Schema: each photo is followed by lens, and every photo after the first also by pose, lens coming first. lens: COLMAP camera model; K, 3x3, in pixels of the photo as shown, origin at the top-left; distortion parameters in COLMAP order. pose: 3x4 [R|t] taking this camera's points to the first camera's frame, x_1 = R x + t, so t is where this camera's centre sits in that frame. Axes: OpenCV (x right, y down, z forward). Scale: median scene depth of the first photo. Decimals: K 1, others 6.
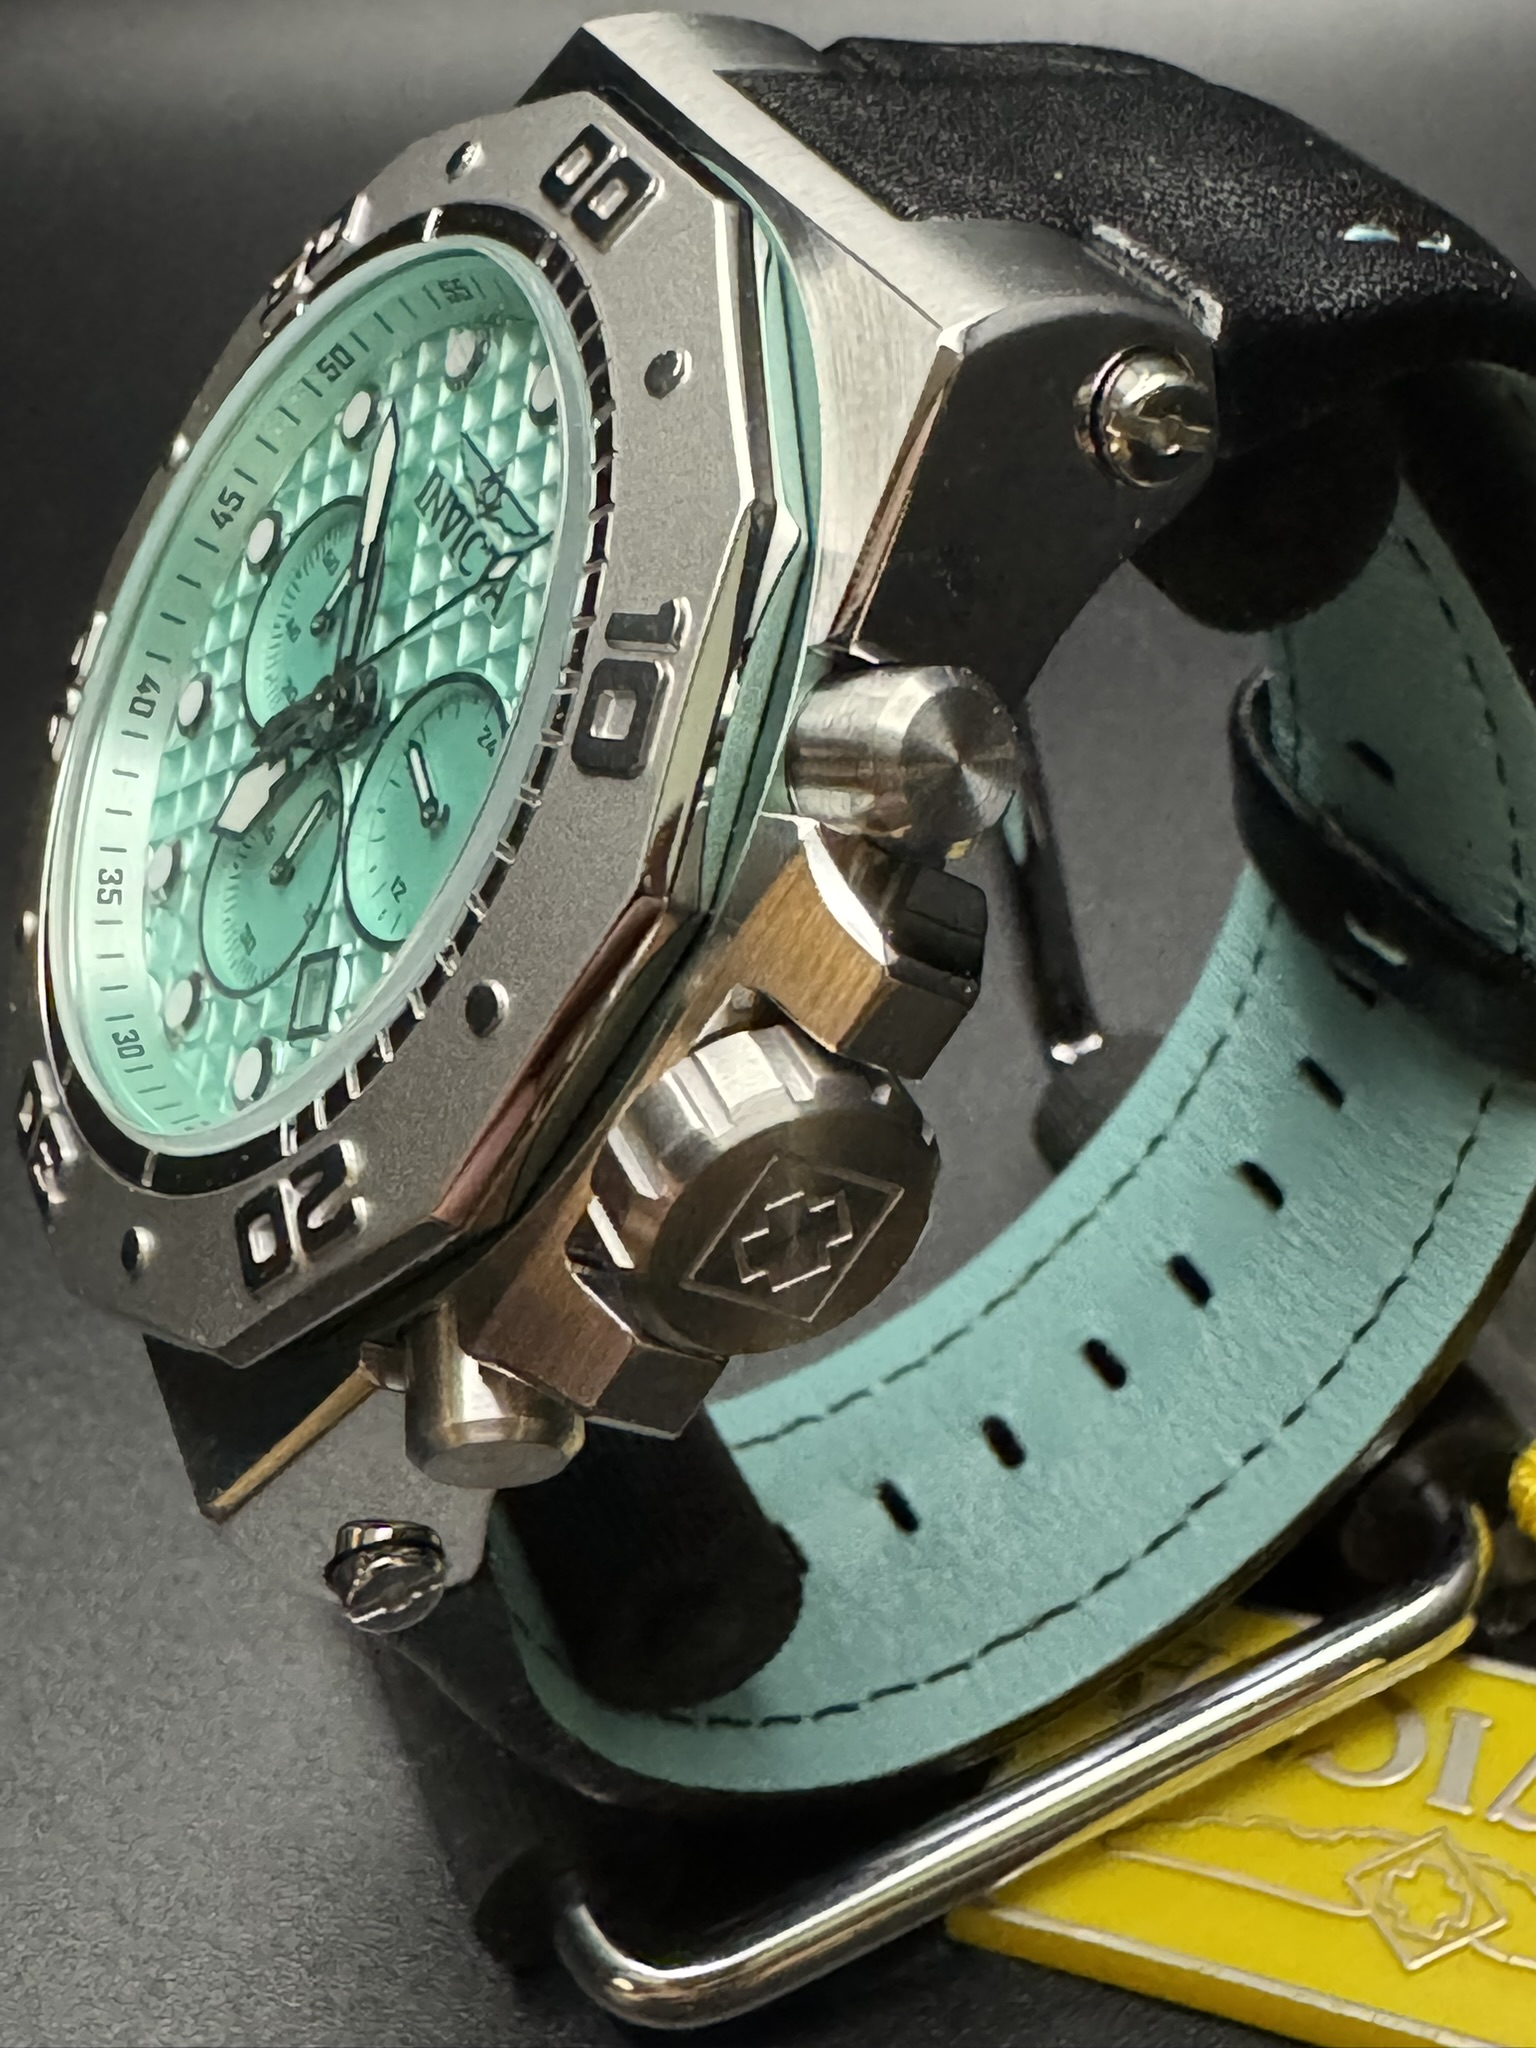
lens RADIAL K [[2759.0, 0, 768.0], [0, 2759.0, 1024.0], [0, 0, 1]] dist [-0.179137, -0.002907]
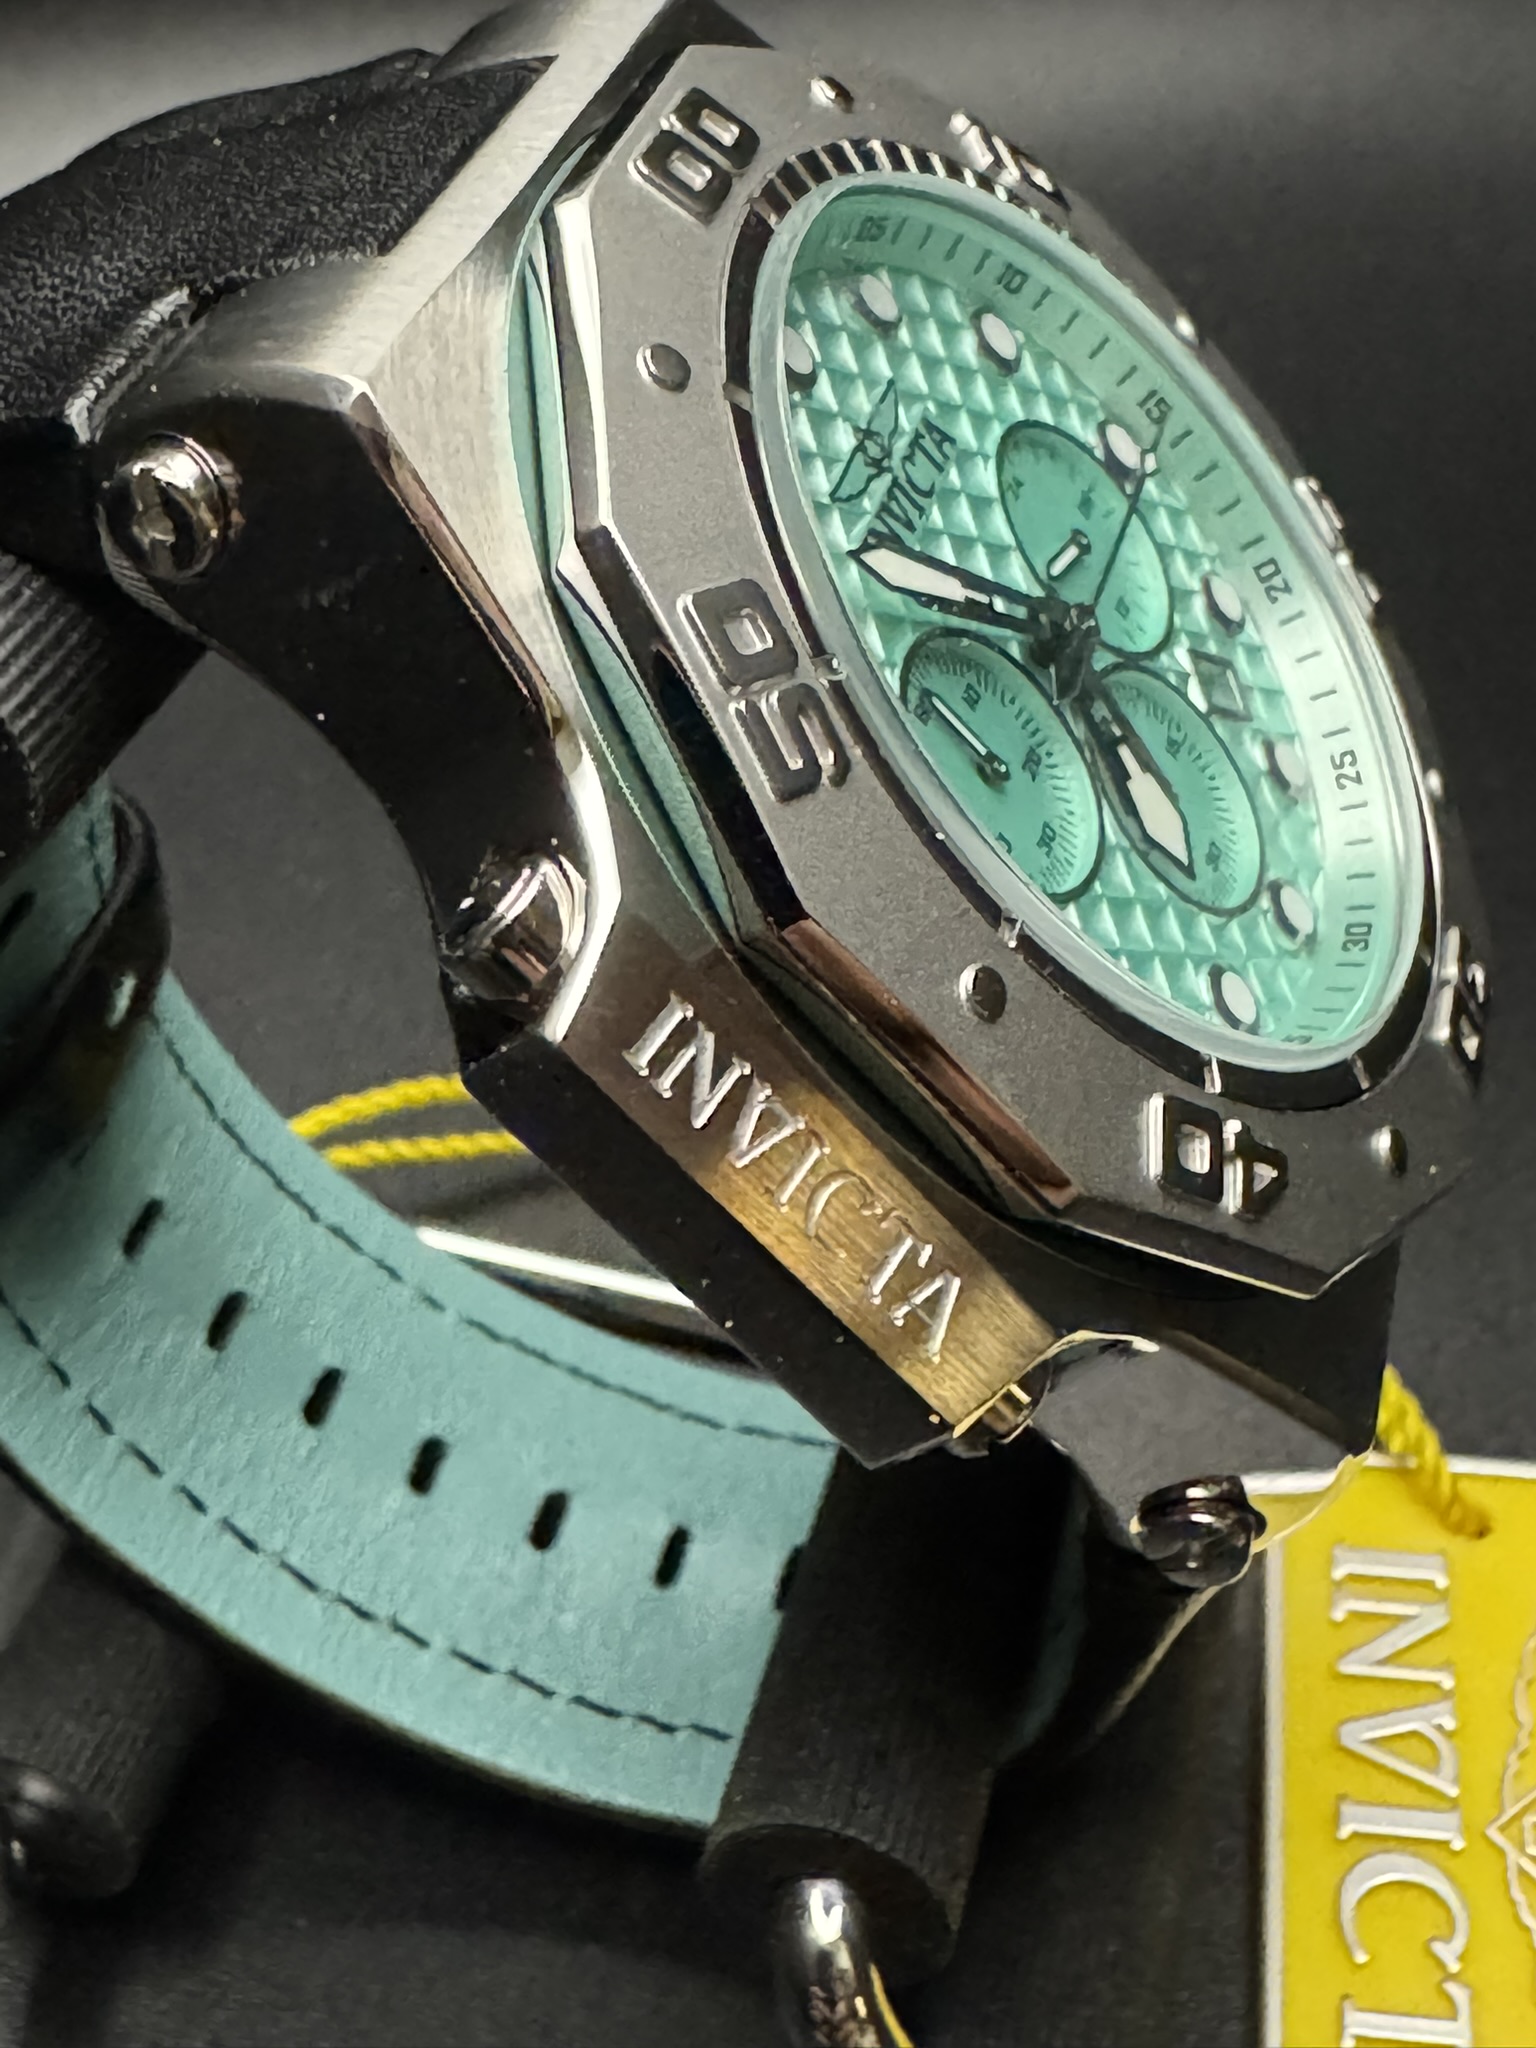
lens RADIAL K [[2759.0, 0, 768.0], [0, 2759.0, 1024.0], [0, 0, 1]] dist [-0.179137, -0.002907]
pose [[-0.793285, -0.299174, 0.530278, -0.664601], [0.465109, 0.264267, 0.844888, -1.003846], [-0.392903, 0.916874, -0.070490, 1.323465]]
